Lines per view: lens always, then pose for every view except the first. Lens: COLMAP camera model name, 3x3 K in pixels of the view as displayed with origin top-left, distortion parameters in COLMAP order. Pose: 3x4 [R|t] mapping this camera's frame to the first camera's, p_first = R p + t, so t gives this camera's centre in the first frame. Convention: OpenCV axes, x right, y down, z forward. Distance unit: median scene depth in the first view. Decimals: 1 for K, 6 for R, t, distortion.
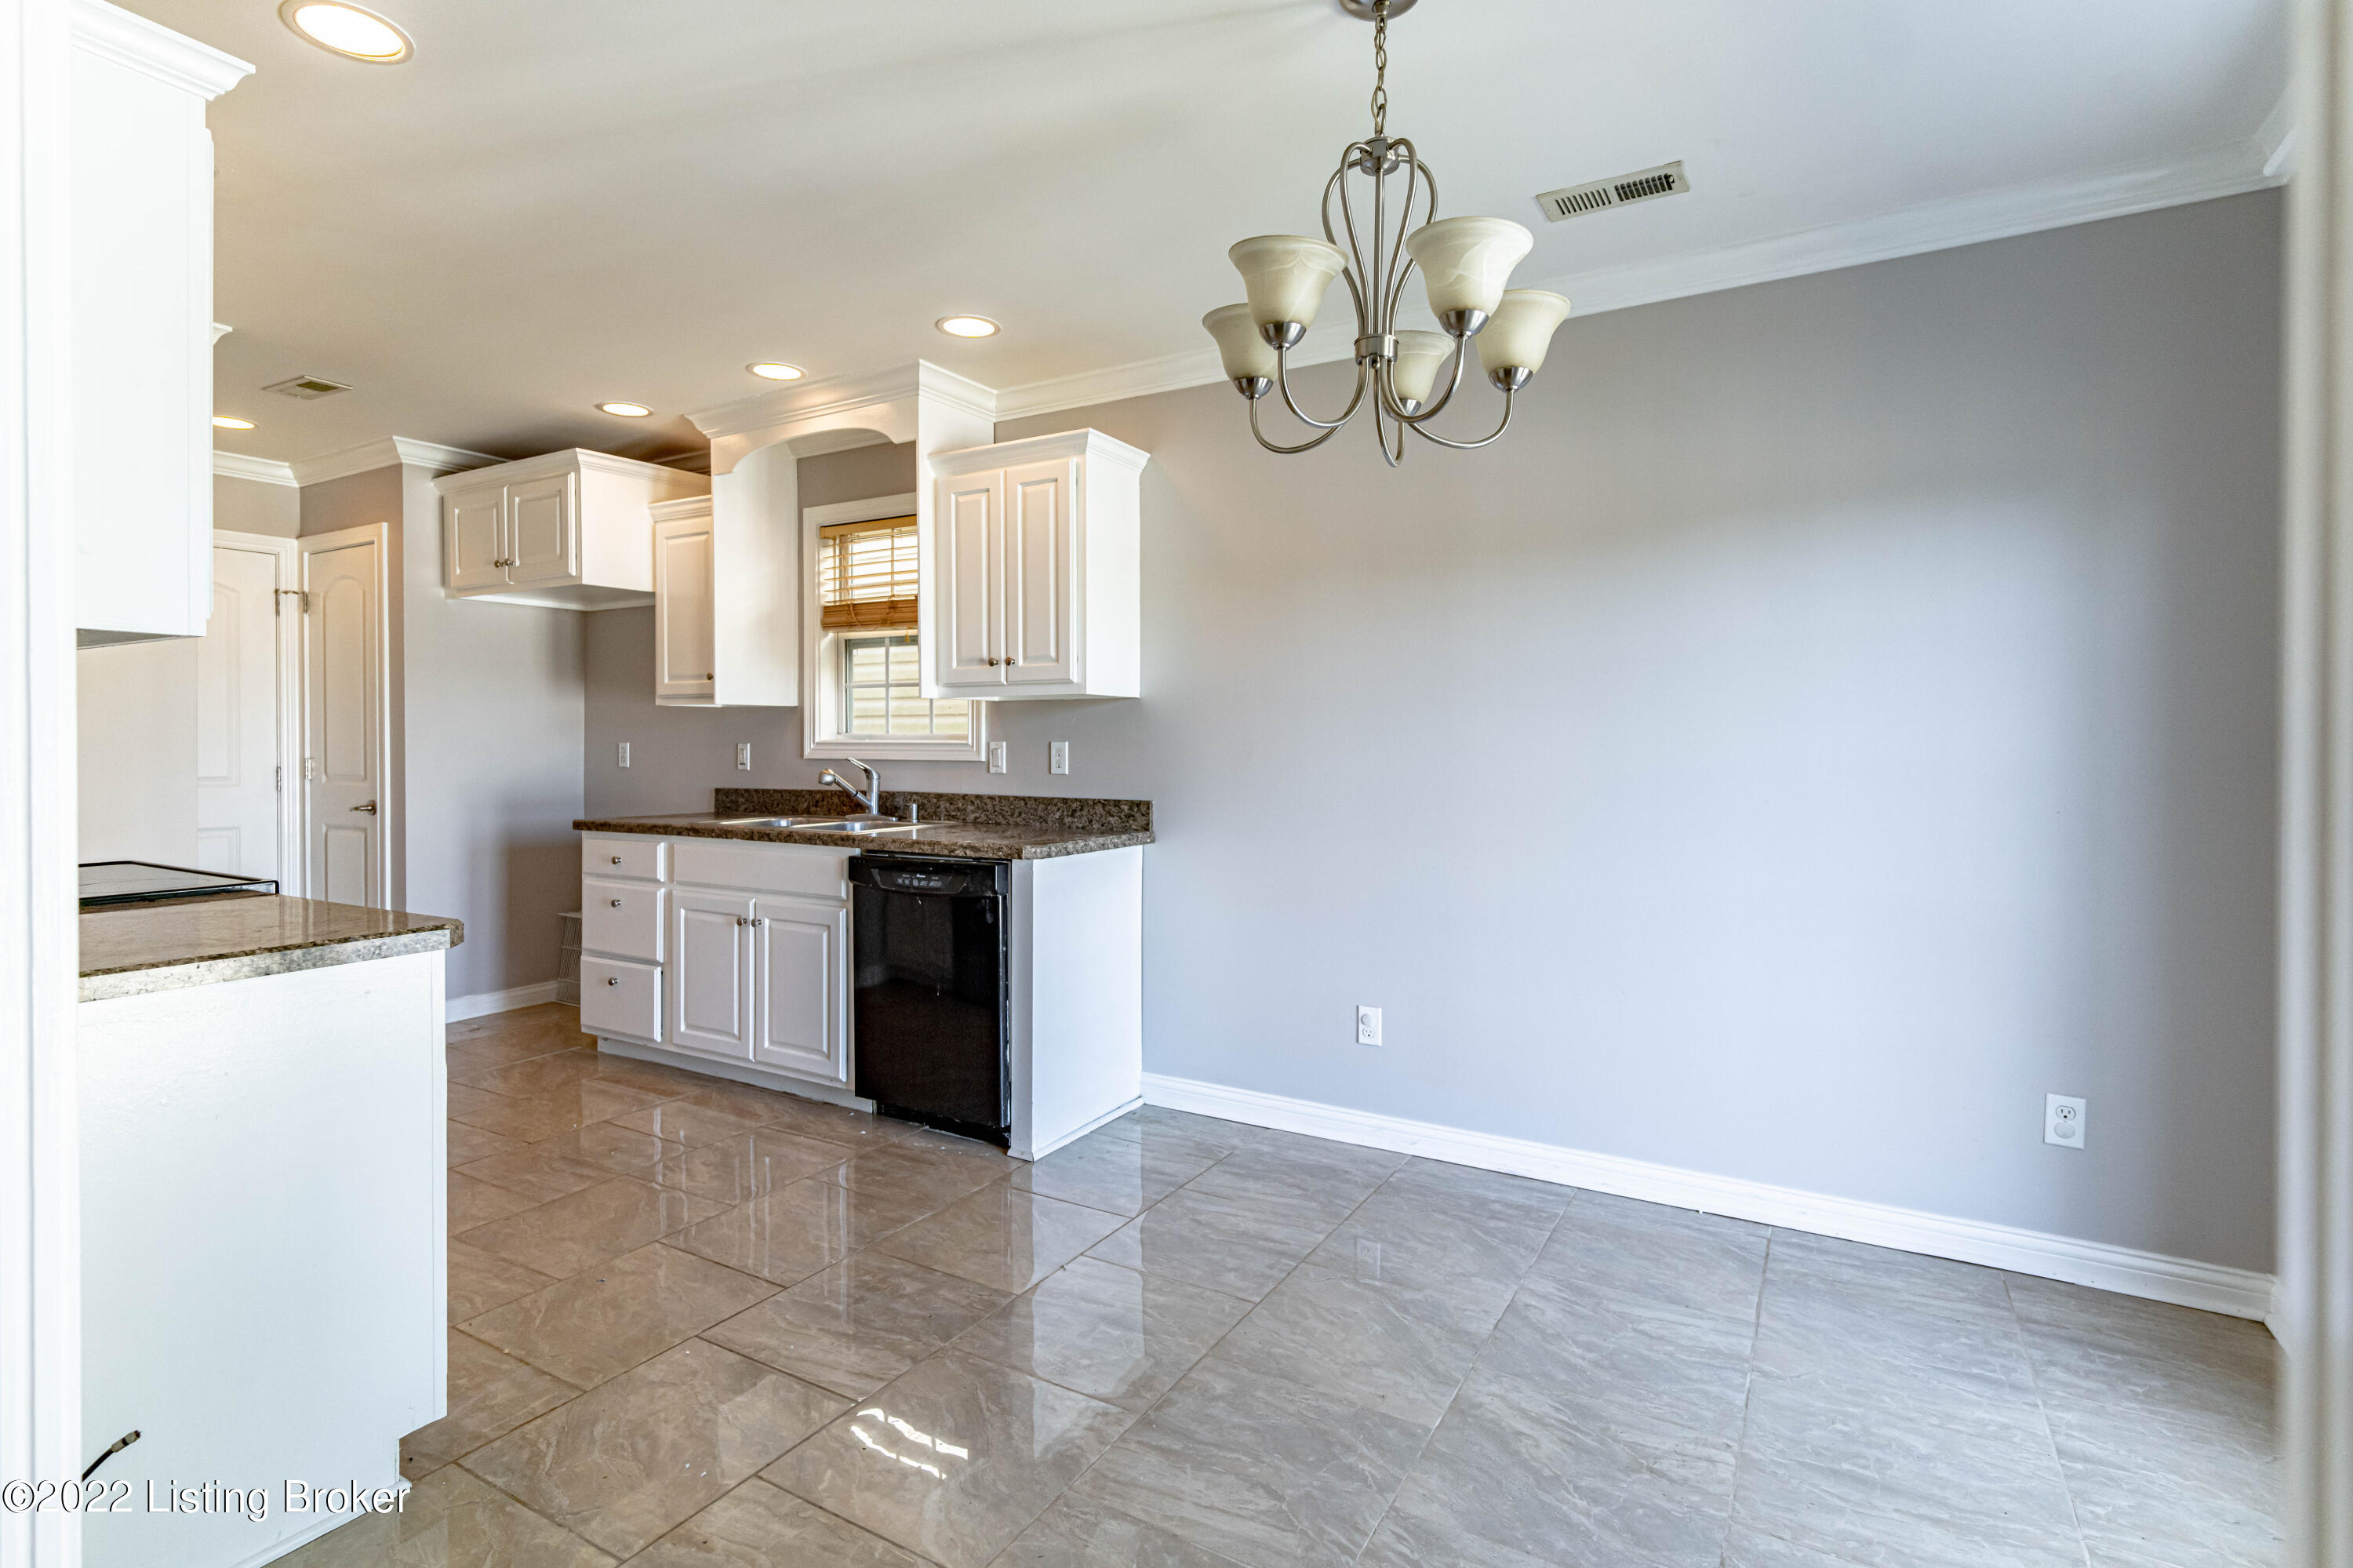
lens RADIAL K [[1148.1, 0, 1194.9], [0, 1148.1, 753.4], [0, 0, 1]] dist [0.000602, -0.000576]
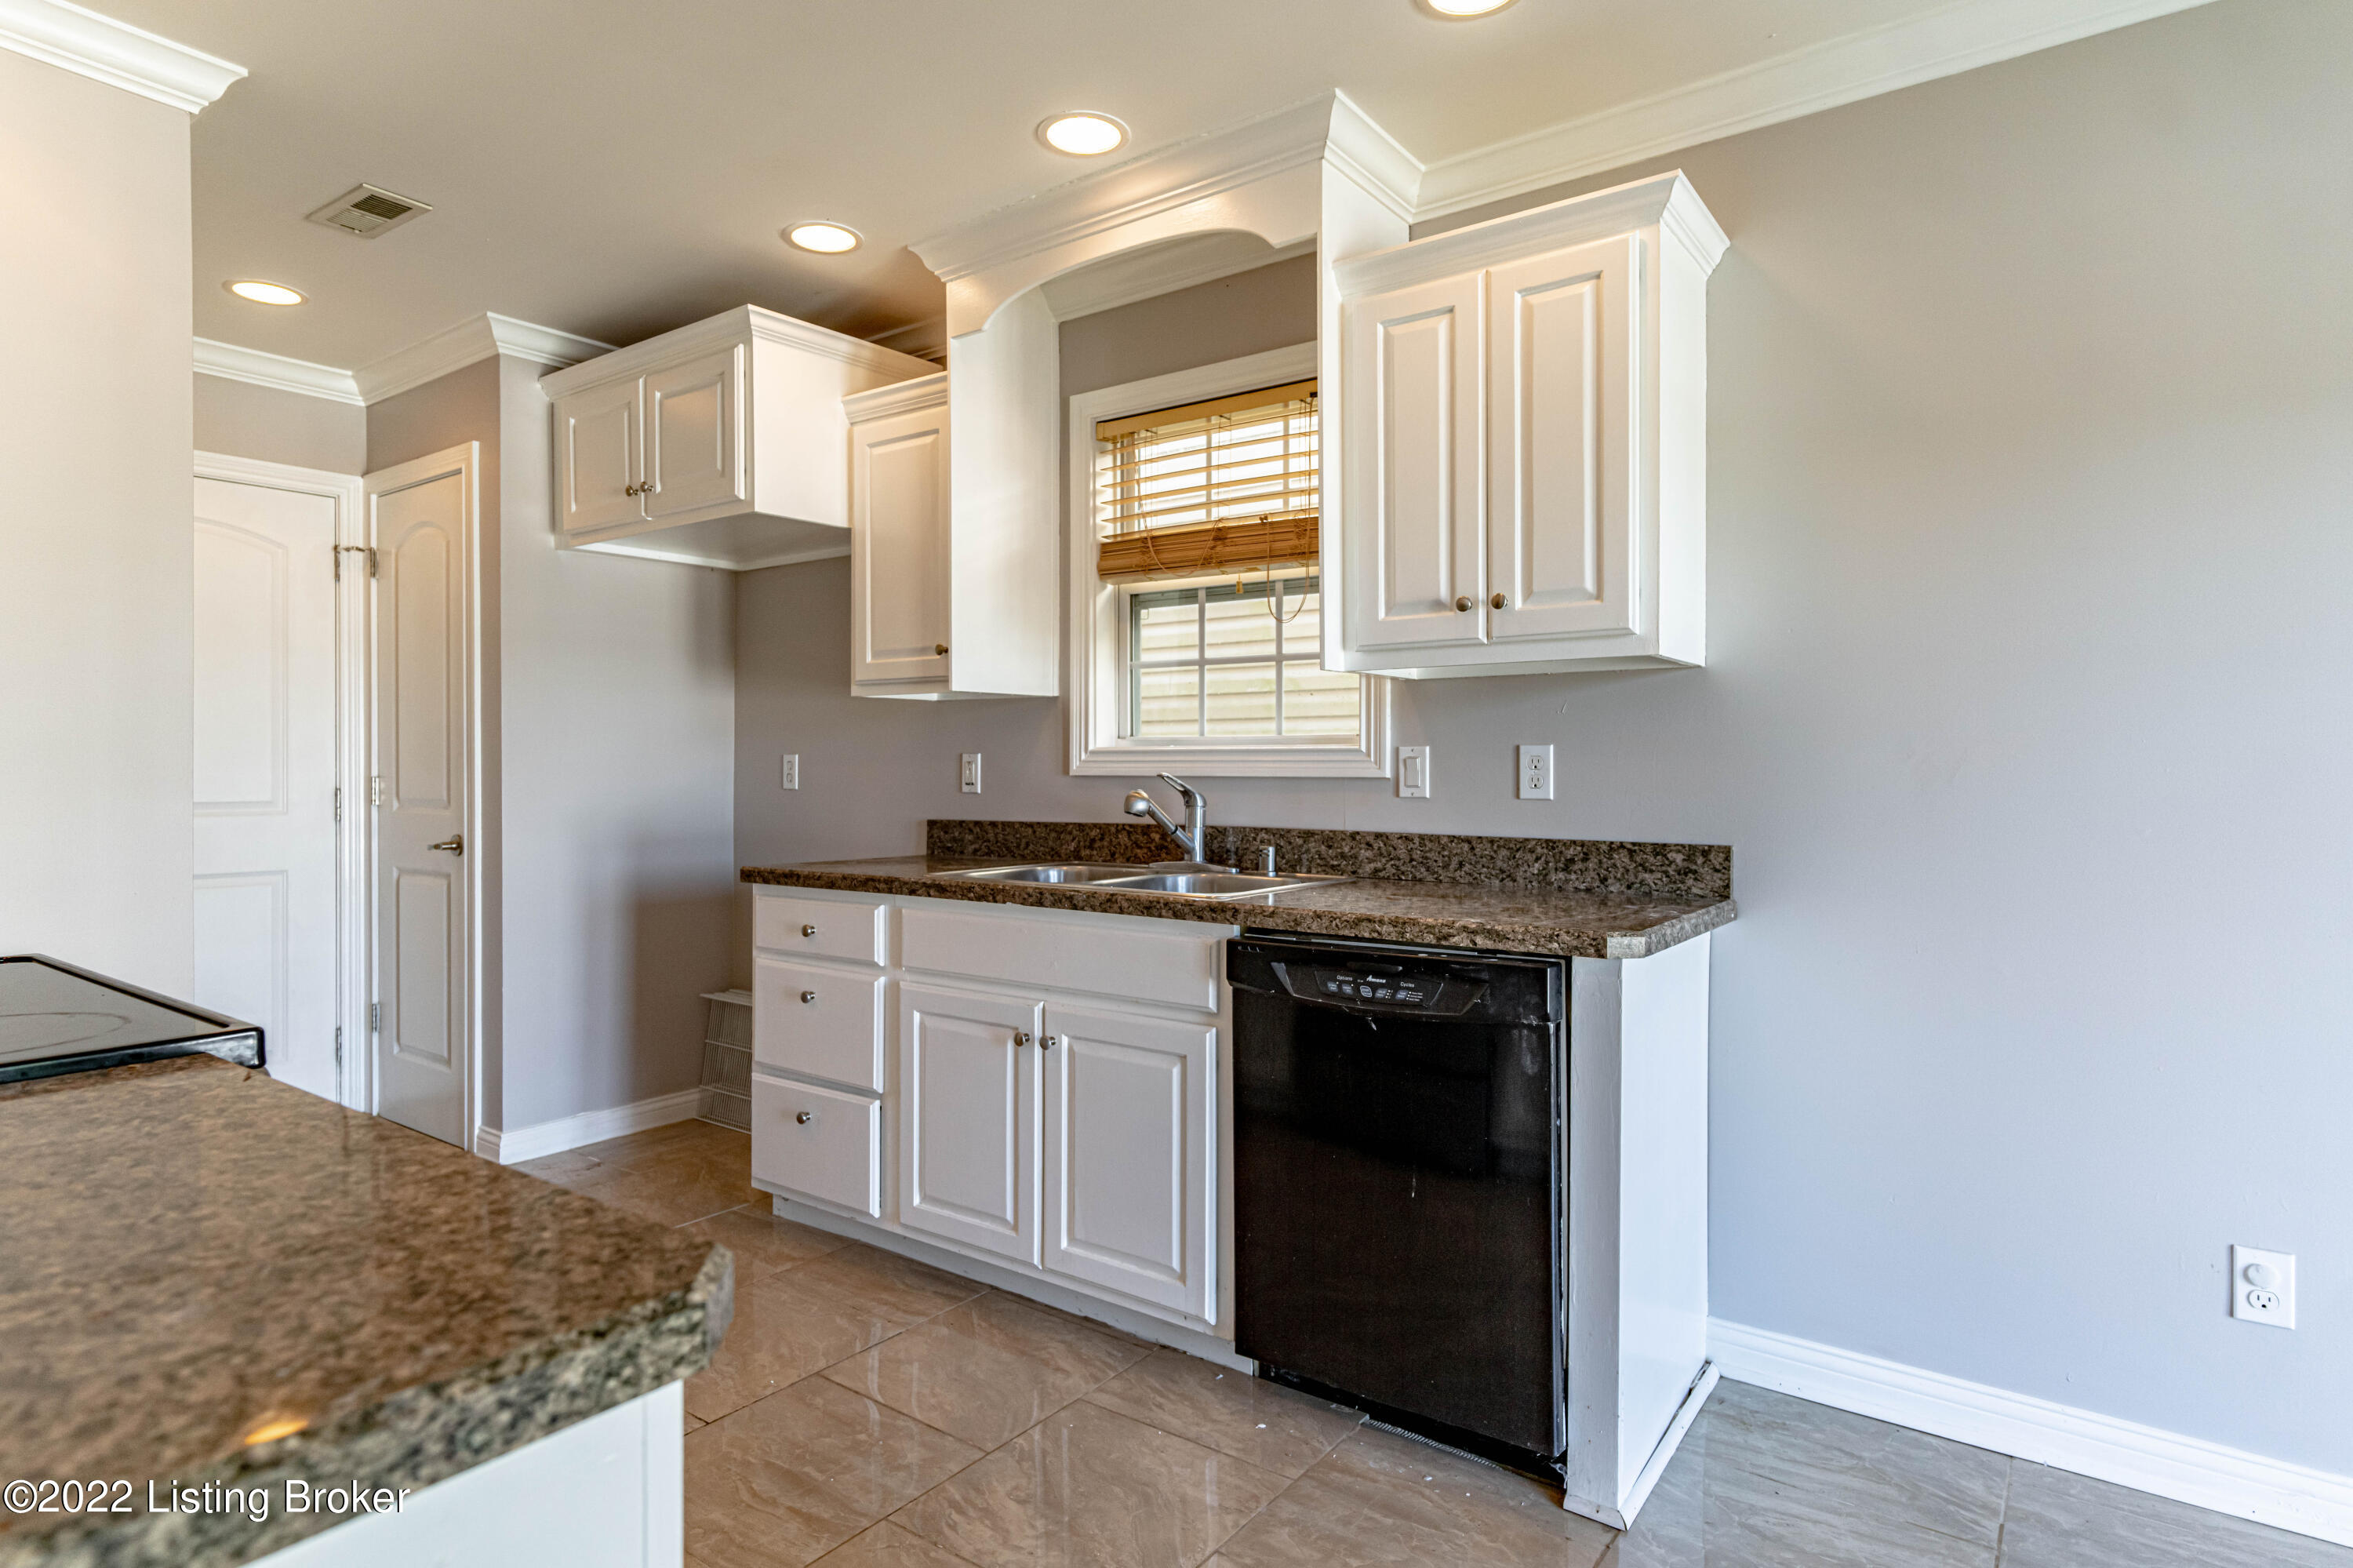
lens RADIAL K [[1258.4, 0, 1168.4], [0, 1258.4, 774.4], [0, 0, 1]] dist [-0.002576, 0.003534]
pose [[0.994394, 0.000062, -0.105734, -0.231446], [-0.000637, 0.999985, -0.005407, 0.008686], [0.105732, 0.005444, 0.994380, 0.320430]]
